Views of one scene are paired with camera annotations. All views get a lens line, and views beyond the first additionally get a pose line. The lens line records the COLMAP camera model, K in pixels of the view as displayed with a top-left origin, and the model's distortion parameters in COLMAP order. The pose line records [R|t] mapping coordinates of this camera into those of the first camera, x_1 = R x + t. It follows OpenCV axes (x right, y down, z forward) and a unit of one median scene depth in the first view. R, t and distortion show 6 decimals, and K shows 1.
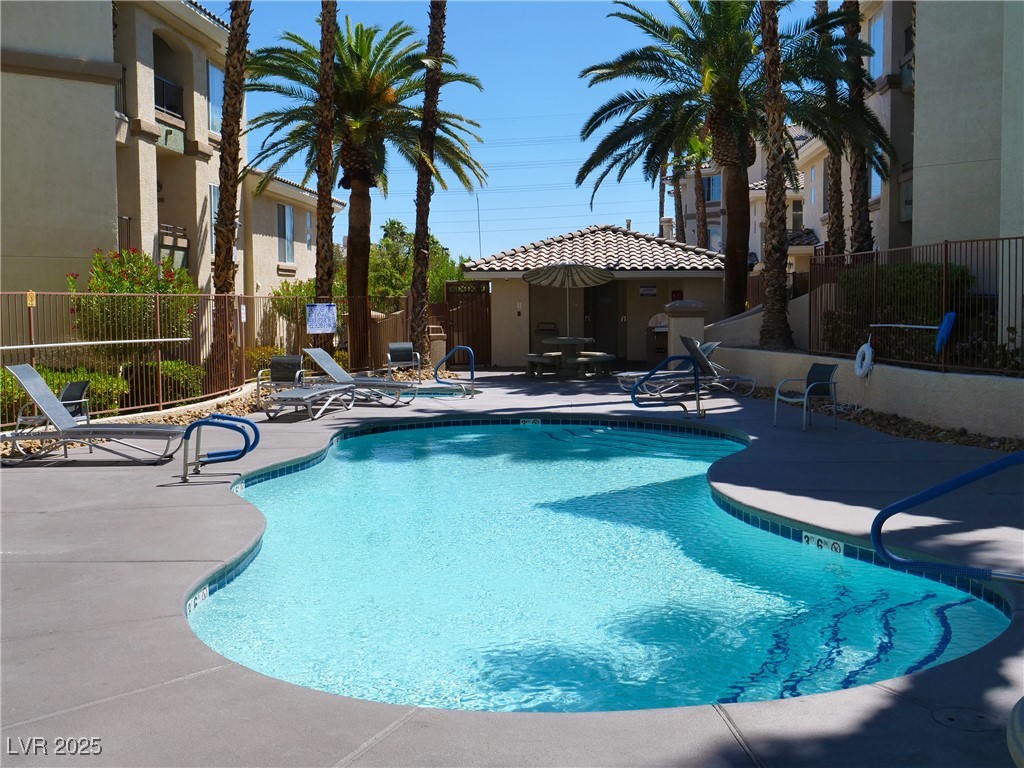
lens RADIAL K [[1197.6, 0, 512.0], [0, 1197.6, 384.0], [0, 0, 1]] dist [0.012231, 0.013894]
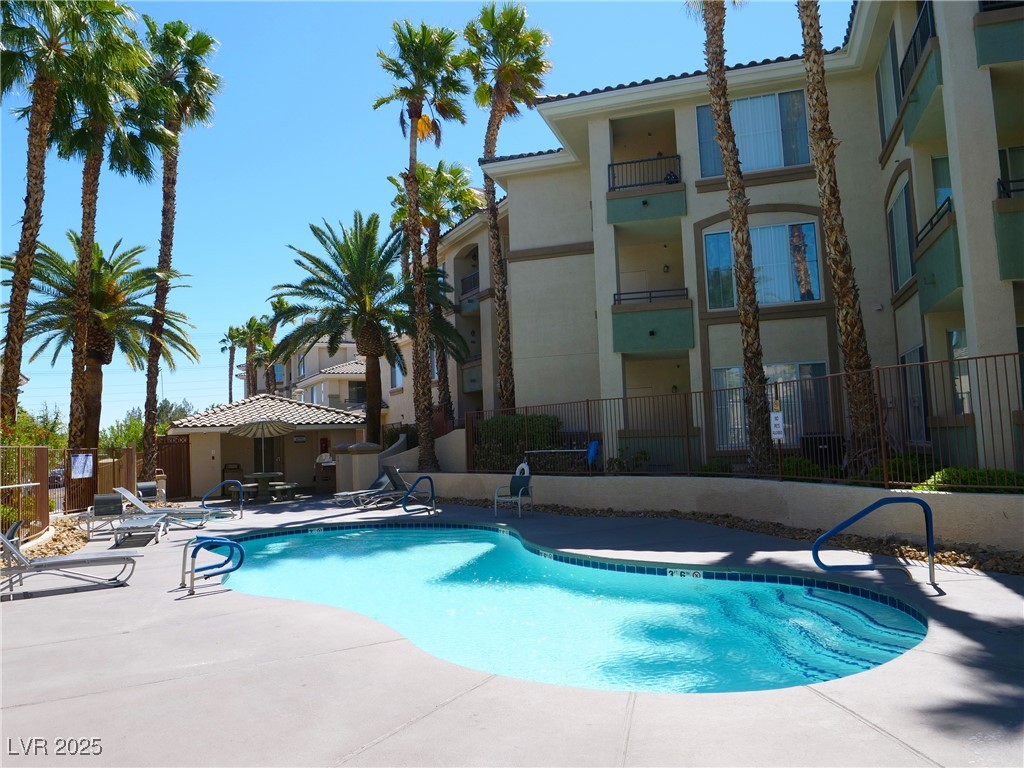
lens RADIAL K [[779.4, 0, 512.0], [0, 779.4, 384.0], [0, 0, 1]] dist [-0.035332, -0.000283]
pose [[0.847172, 0.009656, 0.531231, -0.200174], [0.071511, 0.988665, -0.132011, -0.000805], [-0.526485, 0.149825, 0.836879, 0.072136]]
